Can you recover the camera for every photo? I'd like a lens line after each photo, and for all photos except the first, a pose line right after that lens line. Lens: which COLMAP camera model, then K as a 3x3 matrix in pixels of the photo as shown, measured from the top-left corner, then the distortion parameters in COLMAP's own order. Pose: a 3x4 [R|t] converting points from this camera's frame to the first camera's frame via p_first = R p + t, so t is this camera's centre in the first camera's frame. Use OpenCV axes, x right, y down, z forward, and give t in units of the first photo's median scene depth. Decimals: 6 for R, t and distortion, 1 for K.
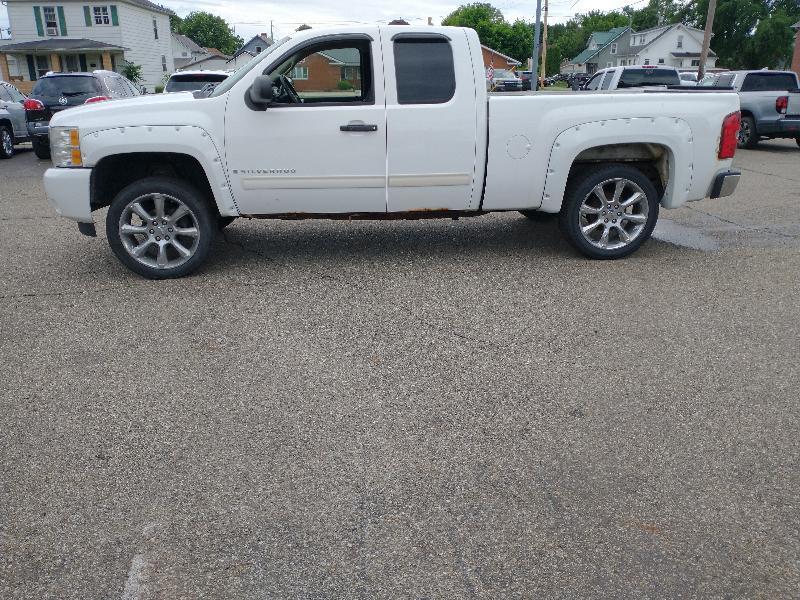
lens RADIAL K [[651.7, 0, 400.0], [0, 651.7, 300.0], [0, 0, 1]] dist [0.012700, -0.022101]
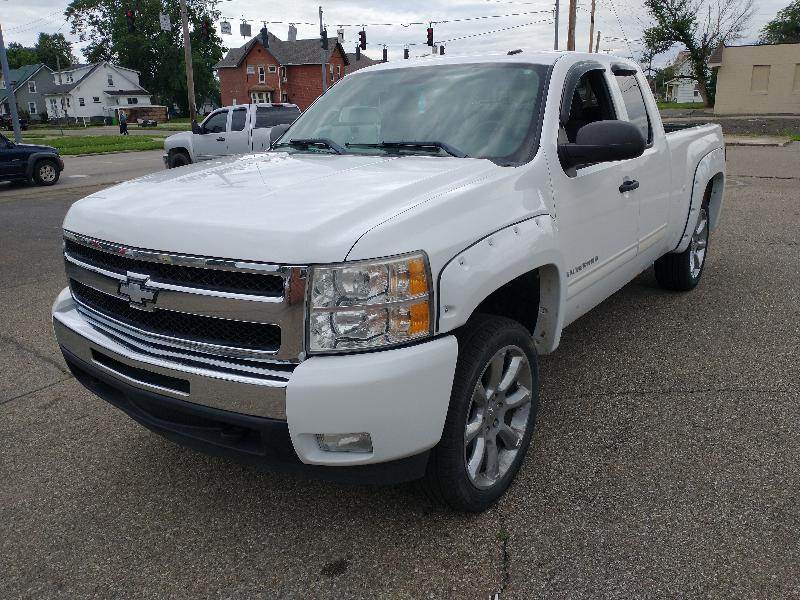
lens RADIAL K [[651.7, 0, 400.0], [0, 651.7, 300.0], [0, 0, 1]] dist [0.012700, -0.022101]
pose [[0.682190, -0.227898, 0.694751, -0.703921], [0.263882, 0.962885, 0.056742, -0.226203], [-0.681897, 0.144623, 0.717008, 0.604337]]
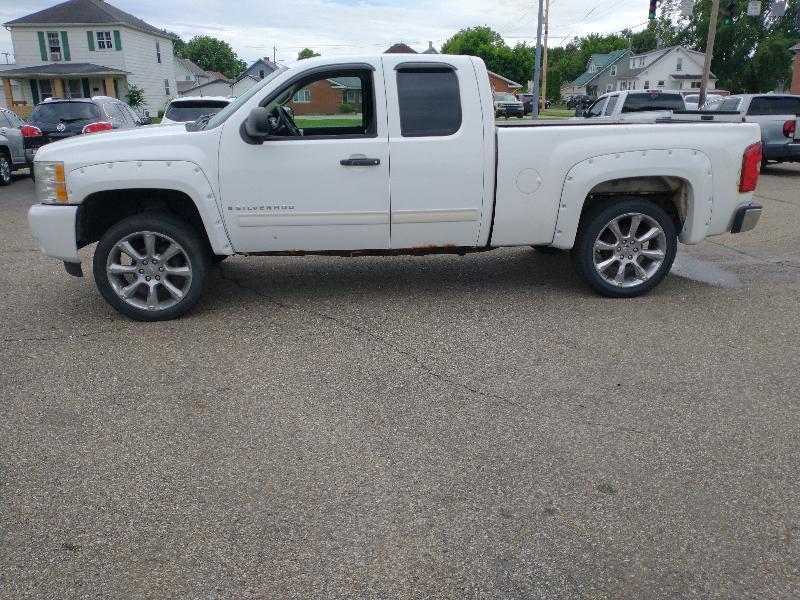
lens RADIAL K [[651.7, 0, 400.0], [0, 651.7, 300.0], [0, 0, 1]] dist [0.012700, -0.022101]
pose [[0.999994, -0.002365, -0.002700, -0.003317], [0.002282, 0.999528, -0.030638, -0.030624], [0.002771, 0.030632, 0.999527, 0.053575]]
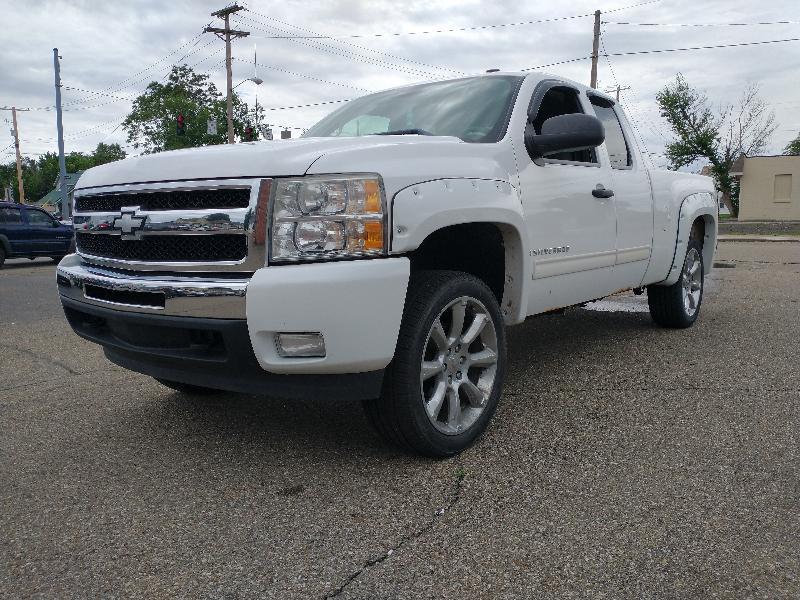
lens RADIAL K [[651.7, 0, 400.0], [0, 651.7, 300.0], [0, 0, 1]] dist [0.012700, -0.022101]
pose [[0.717949, -0.097918, 0.689174, -0.714751], [0.238108, 0.964880, -0.110958, -0.100718], [-0.654106, 0.243760, 0.716050, 0.570130]]
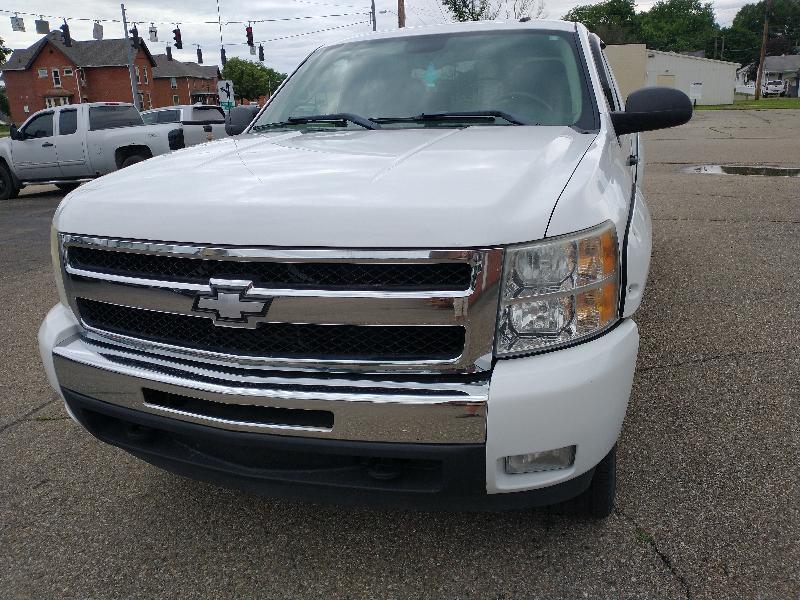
lens RADIAL K [[651.7, 0, 400.0], [0, 651.7, 300.0], [0, 0, 1]] dist [0.012700, -0.022101]
pose [[0.459361, -0.278276, 0.843535, -0.754467], [0.329554, 0.935272, 0.129075, -0.267550], [-0.824853, 0.218698, 0.521334, 0.786354]]
